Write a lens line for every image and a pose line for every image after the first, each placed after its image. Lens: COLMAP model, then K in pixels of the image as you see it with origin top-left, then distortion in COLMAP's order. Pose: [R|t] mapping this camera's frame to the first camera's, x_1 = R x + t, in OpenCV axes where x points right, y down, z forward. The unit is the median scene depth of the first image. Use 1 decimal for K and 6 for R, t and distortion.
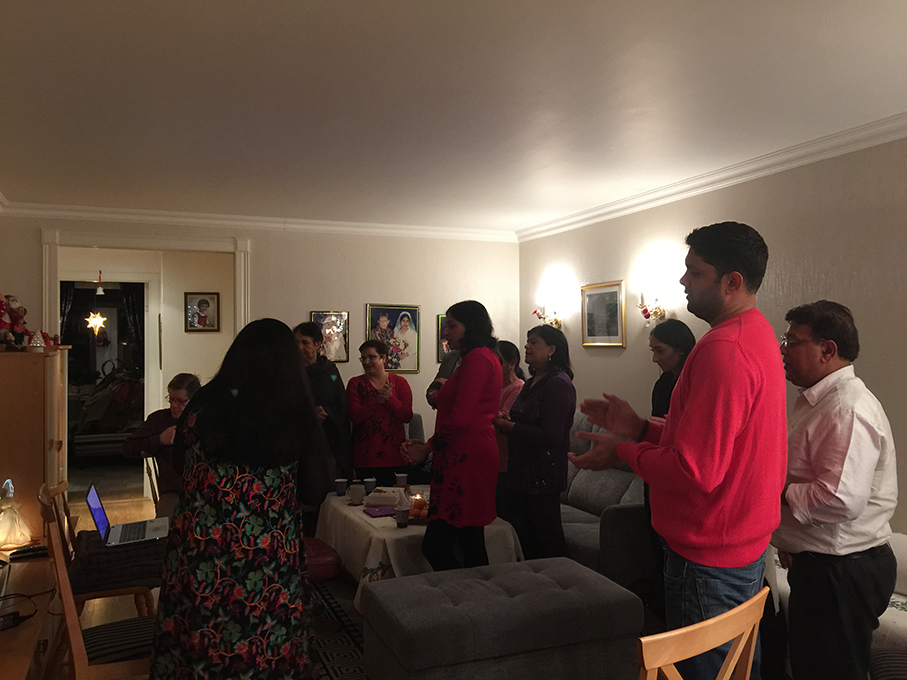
lens RADIAL K [[774.3, 0, 467.8], [0, 774.3, 336.3], [0, 0, 1]] dist [0.057134, -0.083739]
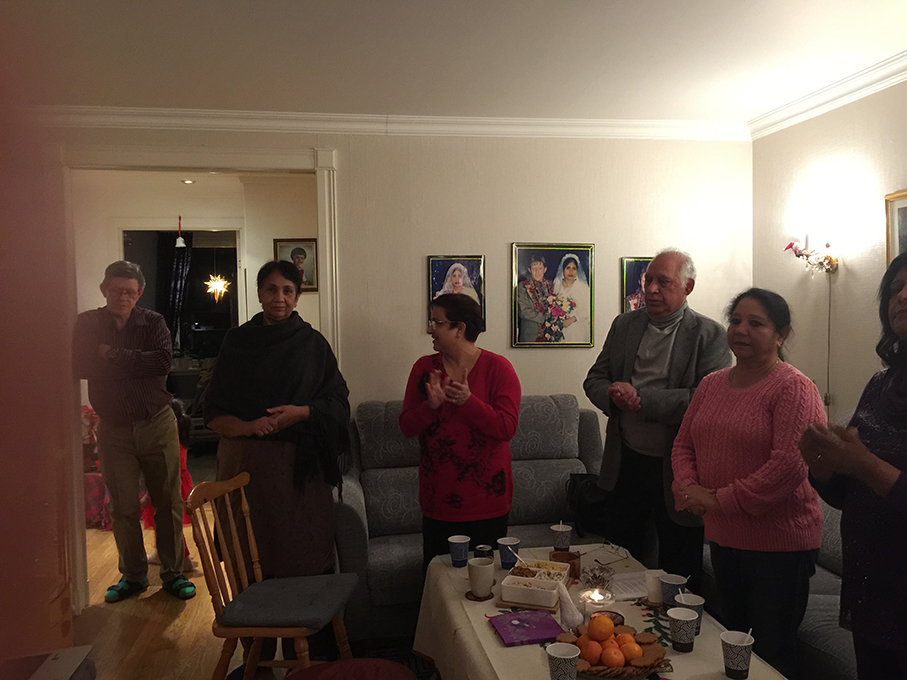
lens RADIAL K [[781.4, 0, 453.5], [0, 781.4, 340.0], [0, 0, 1]] dist [0.061267, -0.099291]
pose [[0.971984, -0.004261, -0.235010, -0.022103], [0.015578, 0.998805, 0.046321, 0.008603], [0.234532, -0.048684, 0.970889, 0.332027]]
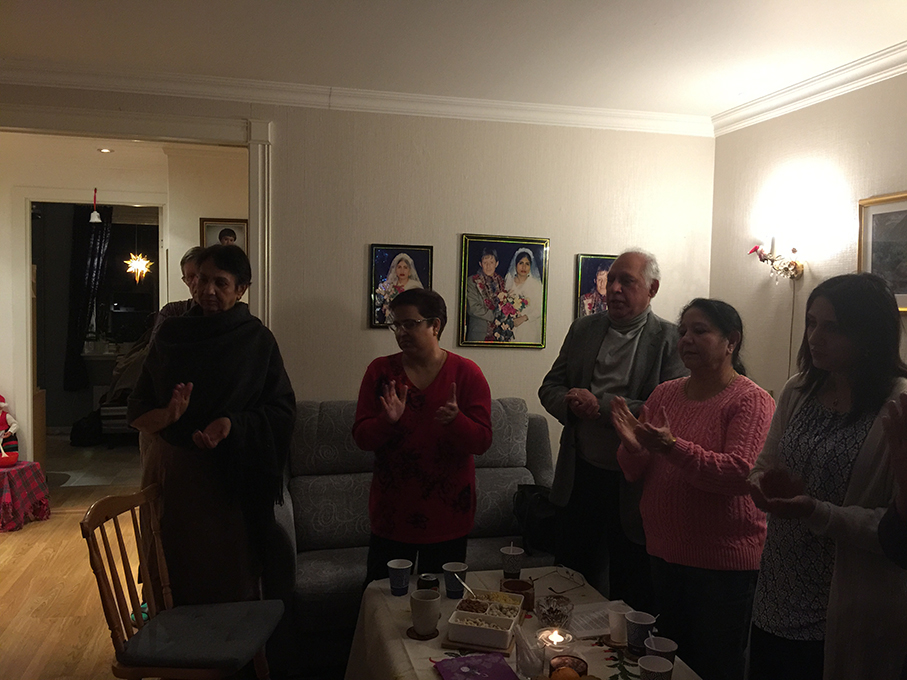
lens RADIAL K [[781.4, 0, 453.5], [0, 781.4, 340.0], [0, 0, 1]] dist [0.061267, -0.099291]
pose [[0.988022, 0.029036, -0.151554, -0.040420], [-0.019956, 0.997932, 0.061095, 0.003937], [0.153015, -0.057339, 0.986559, 0.378023]]
